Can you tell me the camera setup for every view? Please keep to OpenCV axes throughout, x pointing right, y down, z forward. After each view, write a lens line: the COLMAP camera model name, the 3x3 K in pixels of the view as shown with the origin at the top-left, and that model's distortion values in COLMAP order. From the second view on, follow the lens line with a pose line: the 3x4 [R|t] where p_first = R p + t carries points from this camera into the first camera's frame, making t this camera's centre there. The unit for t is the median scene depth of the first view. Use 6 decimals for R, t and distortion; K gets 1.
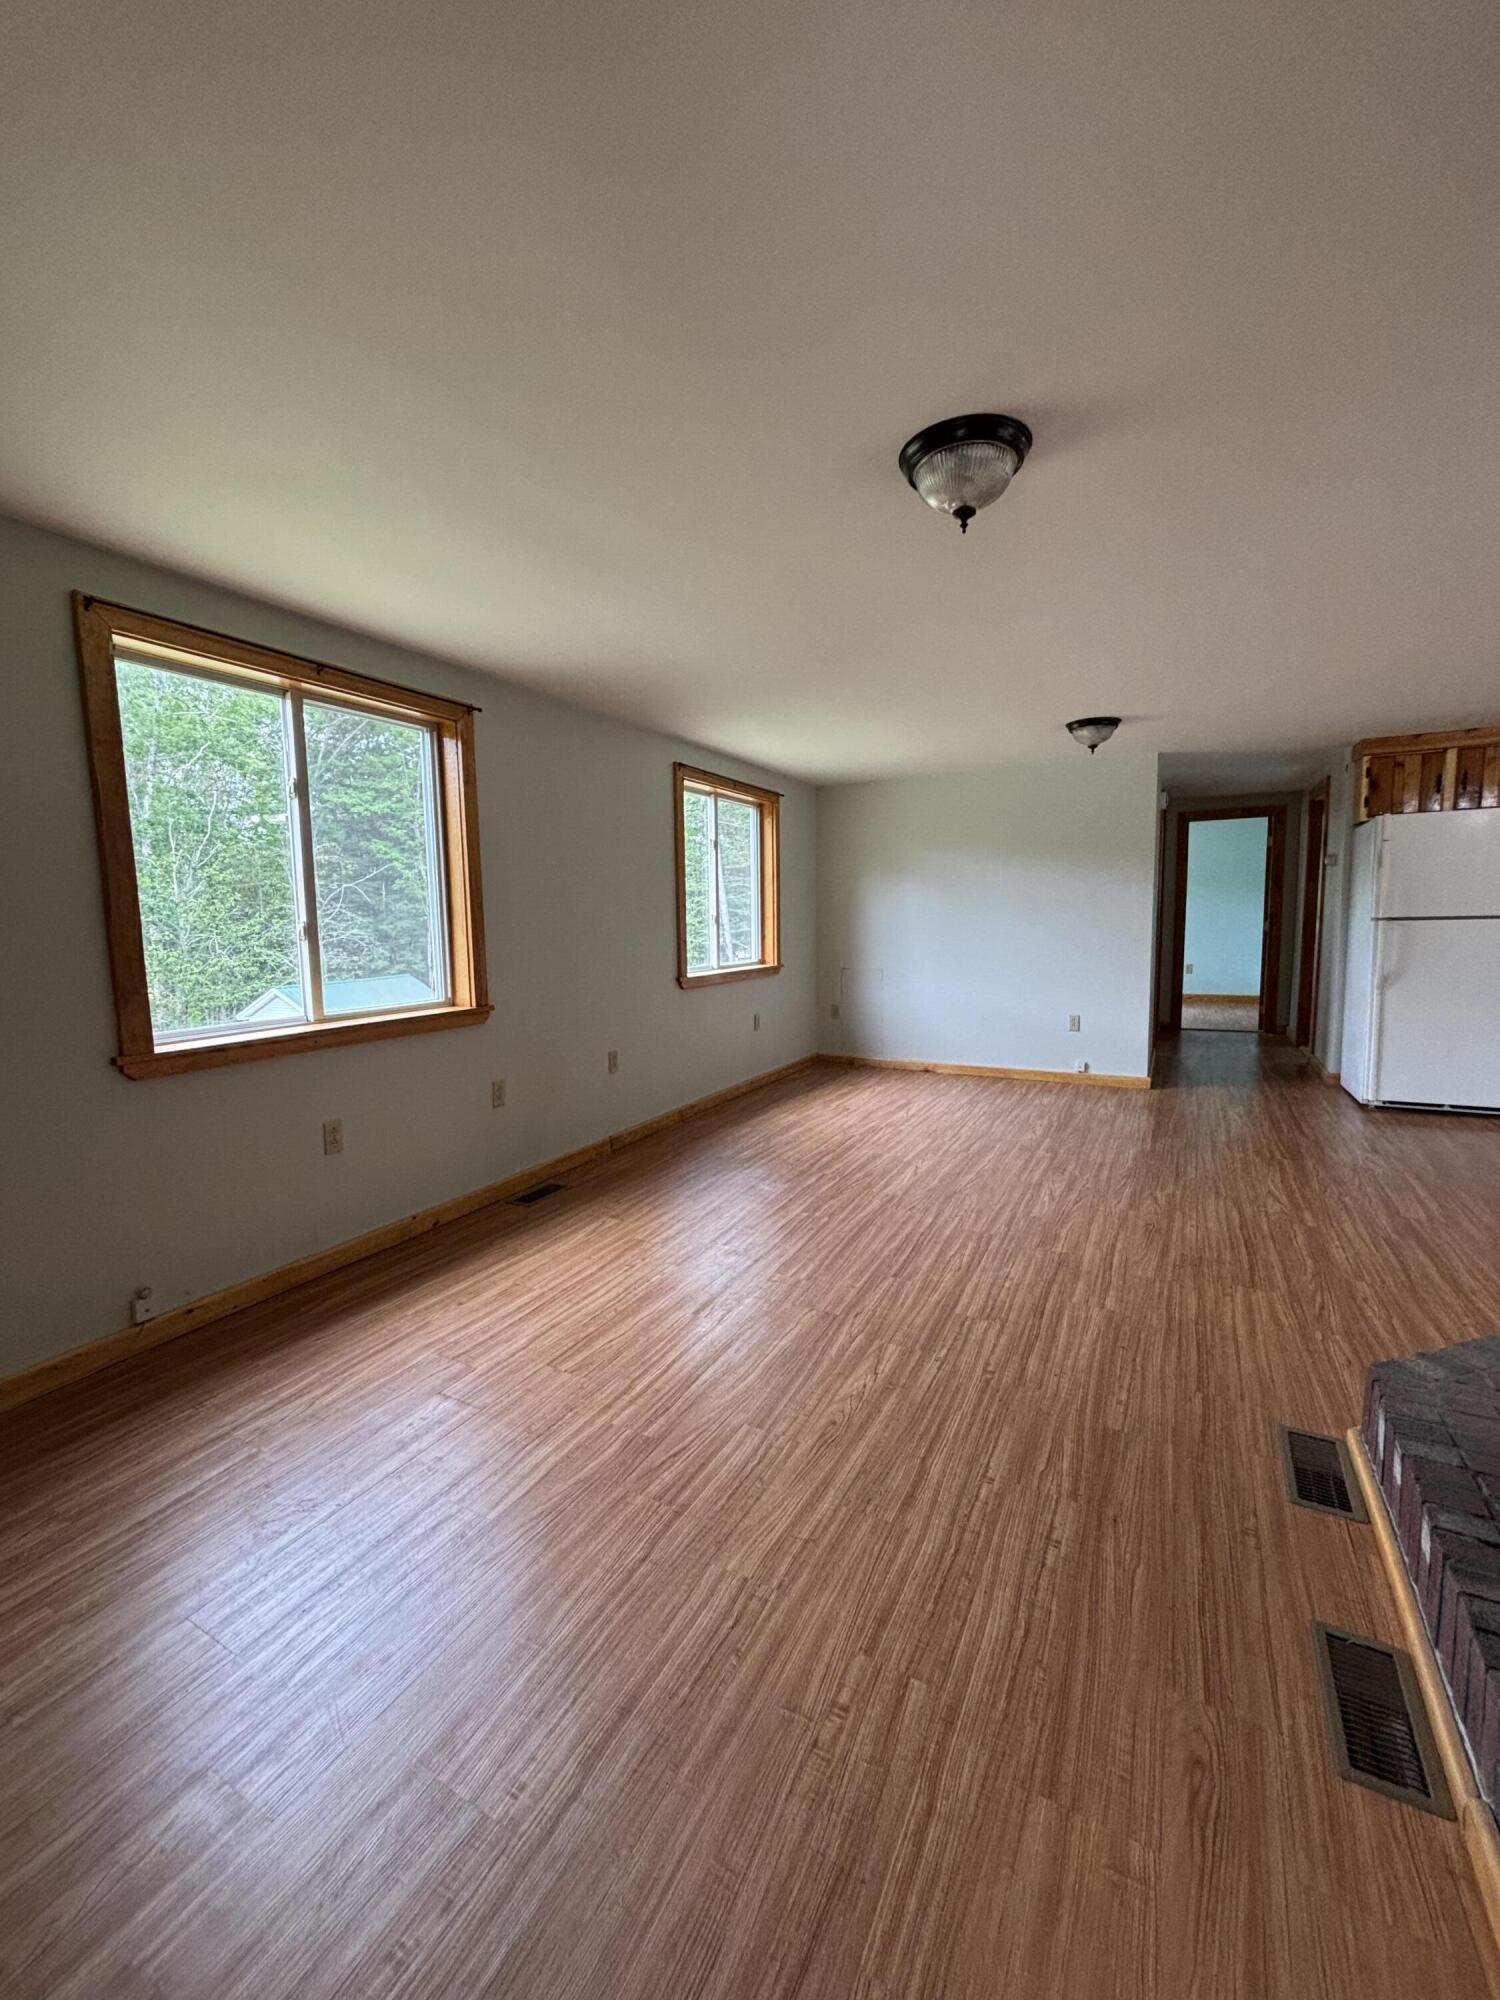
lens RADIAL K [[811.3, 0, 748.3], [0, 811.3, 1002.7], [0, 0, 1]] dist [0.000802, 0.000297]
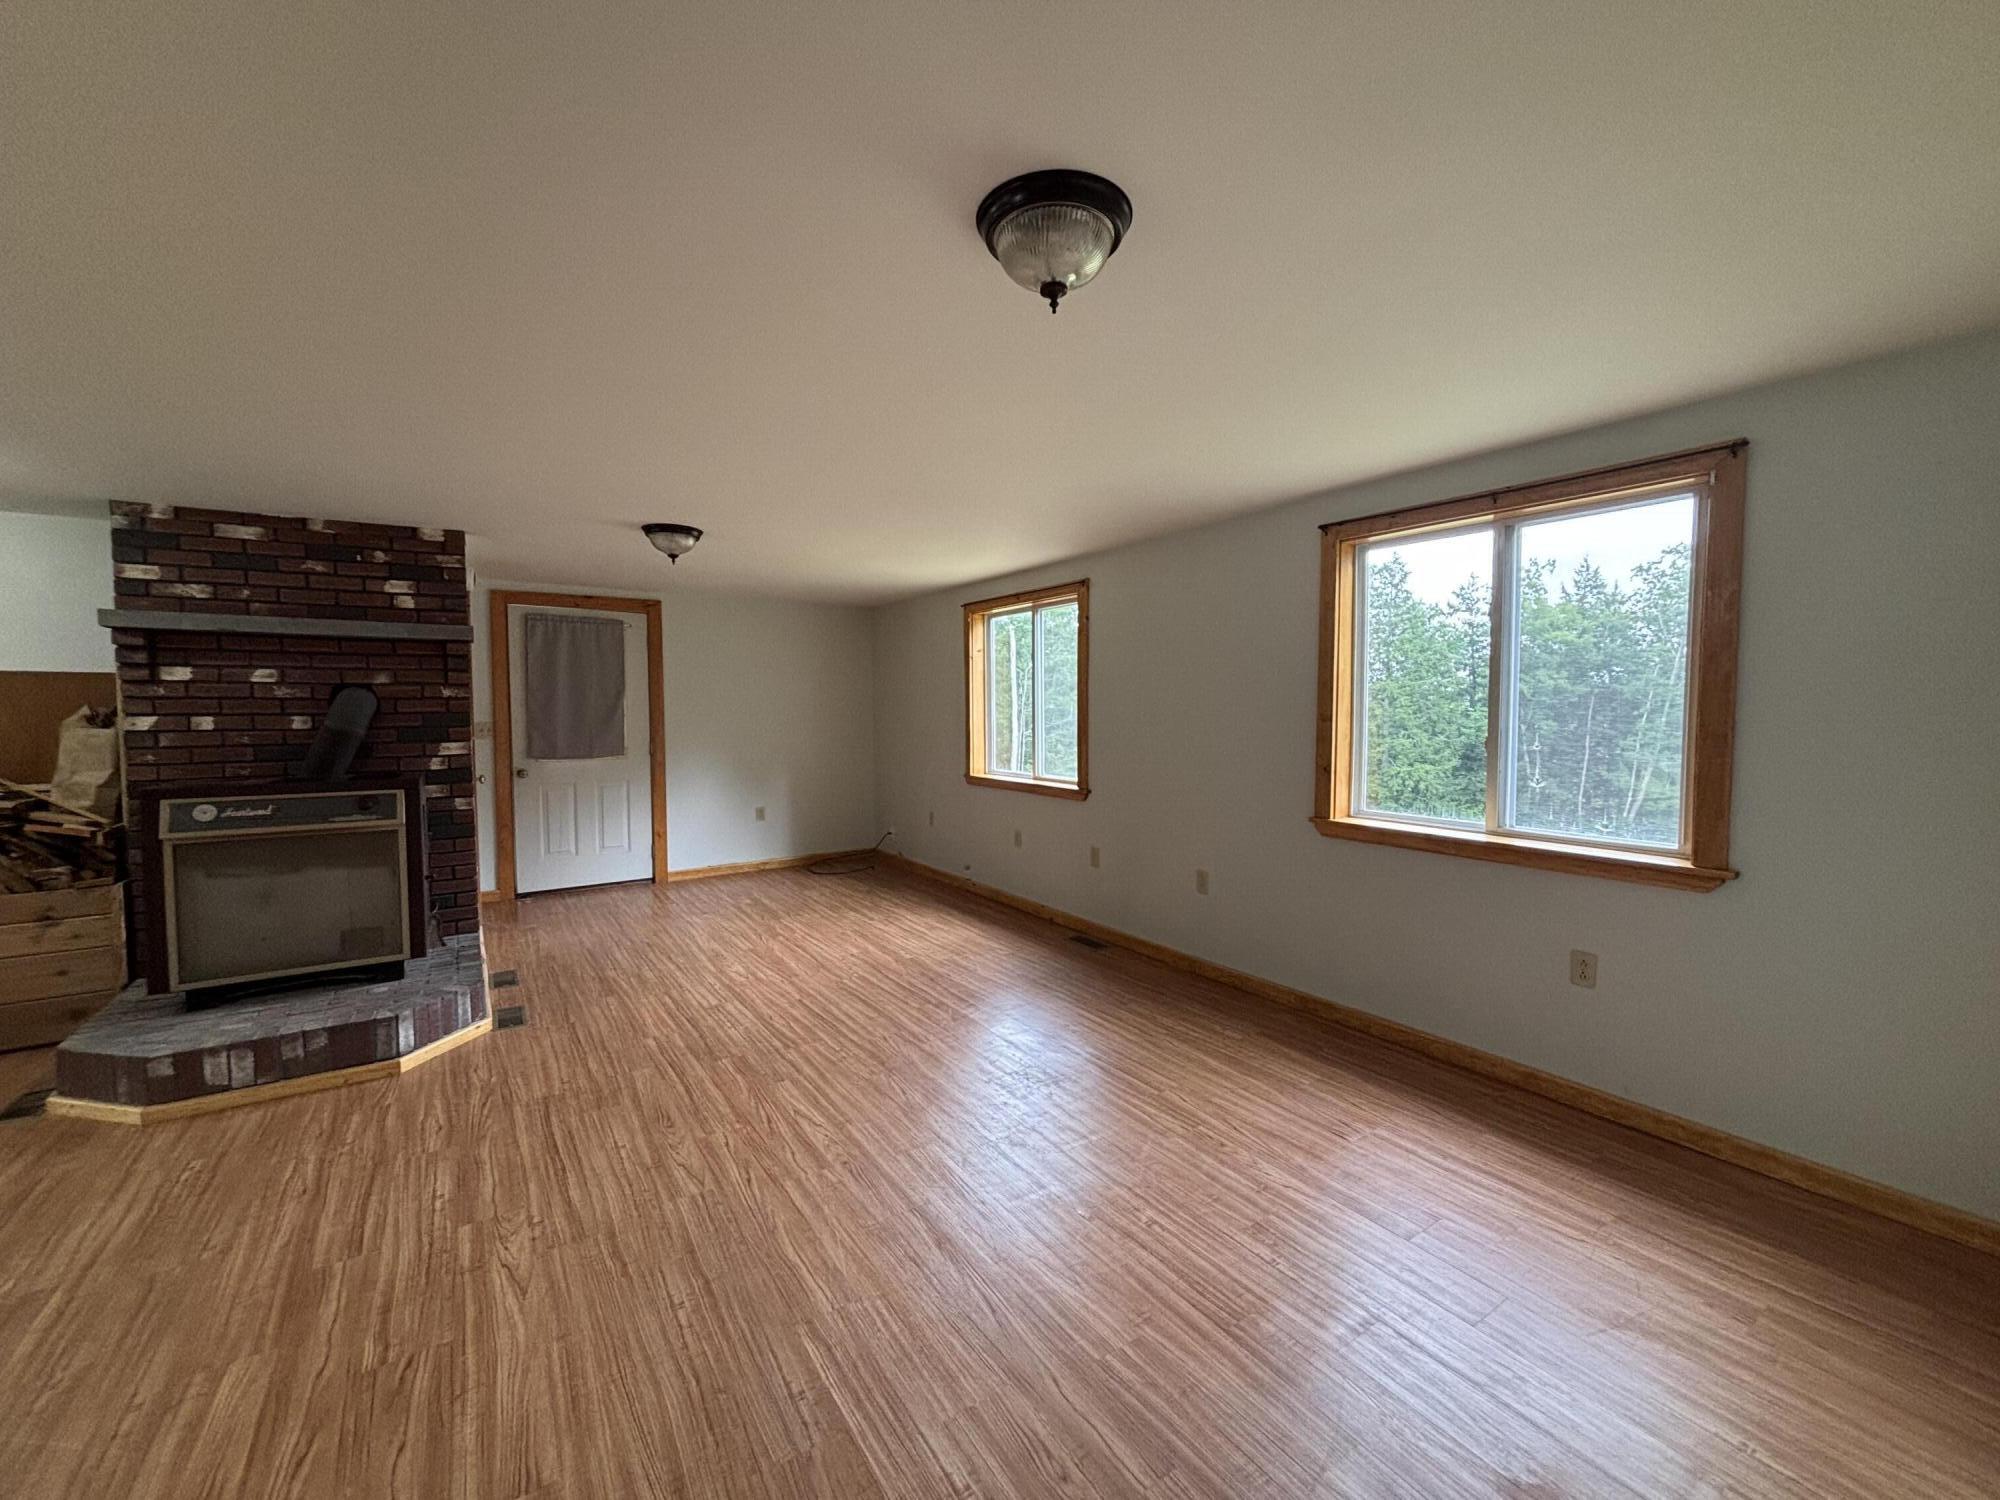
lens RADIAL K [[804.1, 0, 990.5], [0, 804.1, 748.7], [0, 0, 1]] dist [0.008075, 0.000322]
pose [[-0.475495, 0.064627, -0.877341, 1.118020], [-0.084677, 0.989305, 0.118767, -0.252152], [0.875634, 0.130763, -0.464937, 1.747419]]
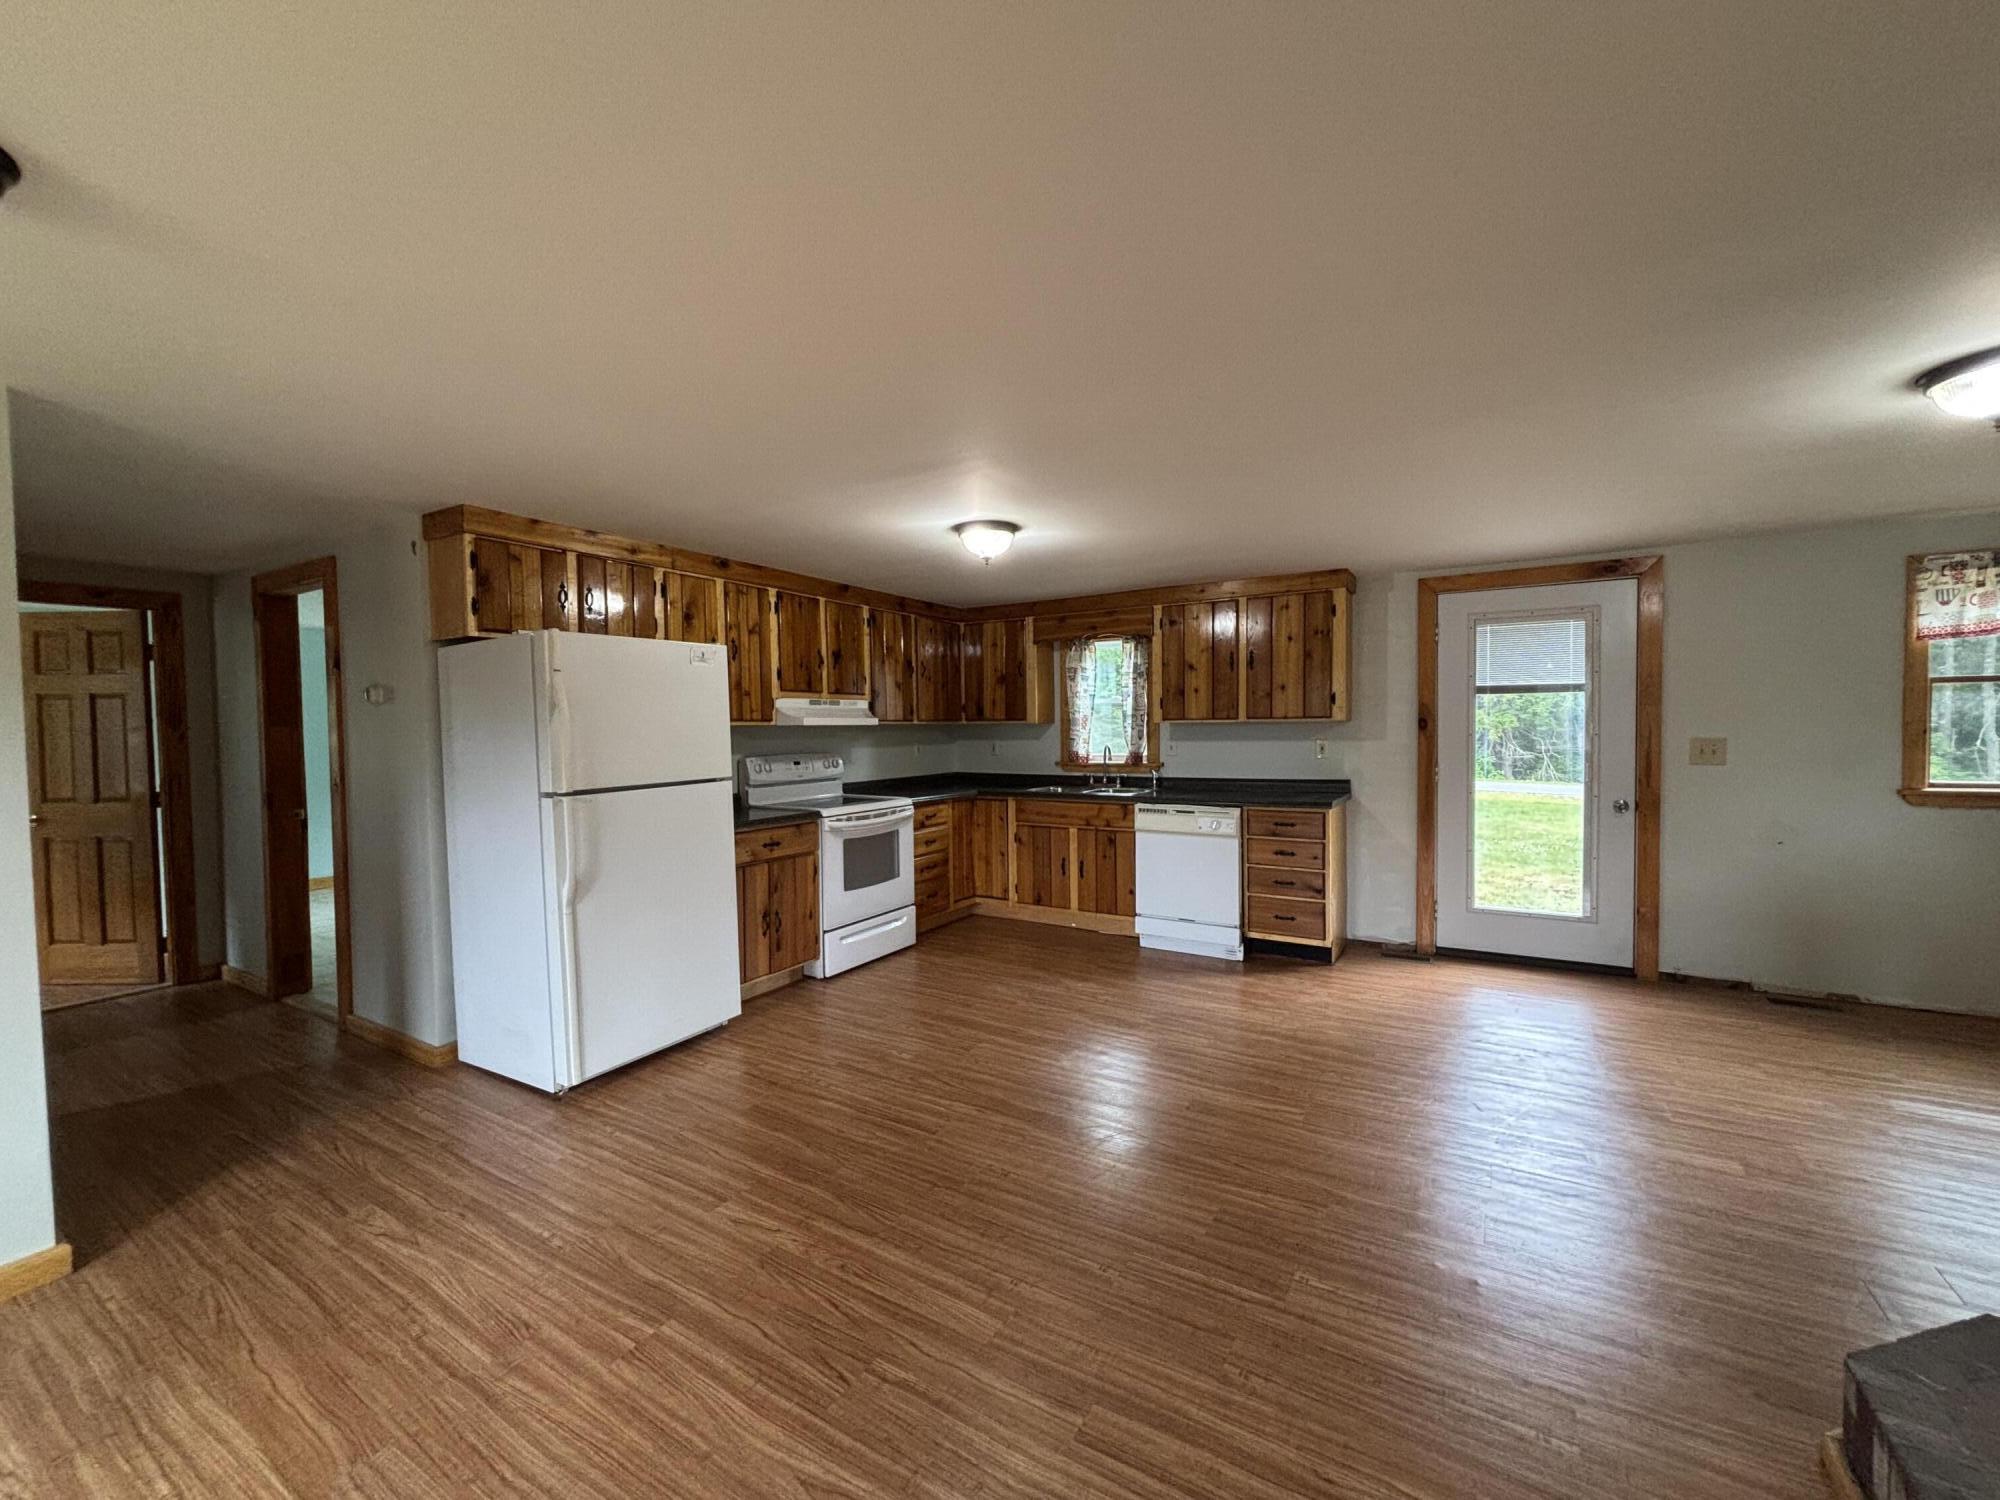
lens RADIAL K [[801.3, 0, 985.8], [0, 801.3, 749.7], [0, 0, 1]] dist [0.005233, 0.000044]
pose [[0.064702, -0.012069, 0.997832, 0.285720], [0.123560, 0.992329, 0.003990, -0.155427], [-0.990225, 0.123034, 0.065697, 0.990731]]
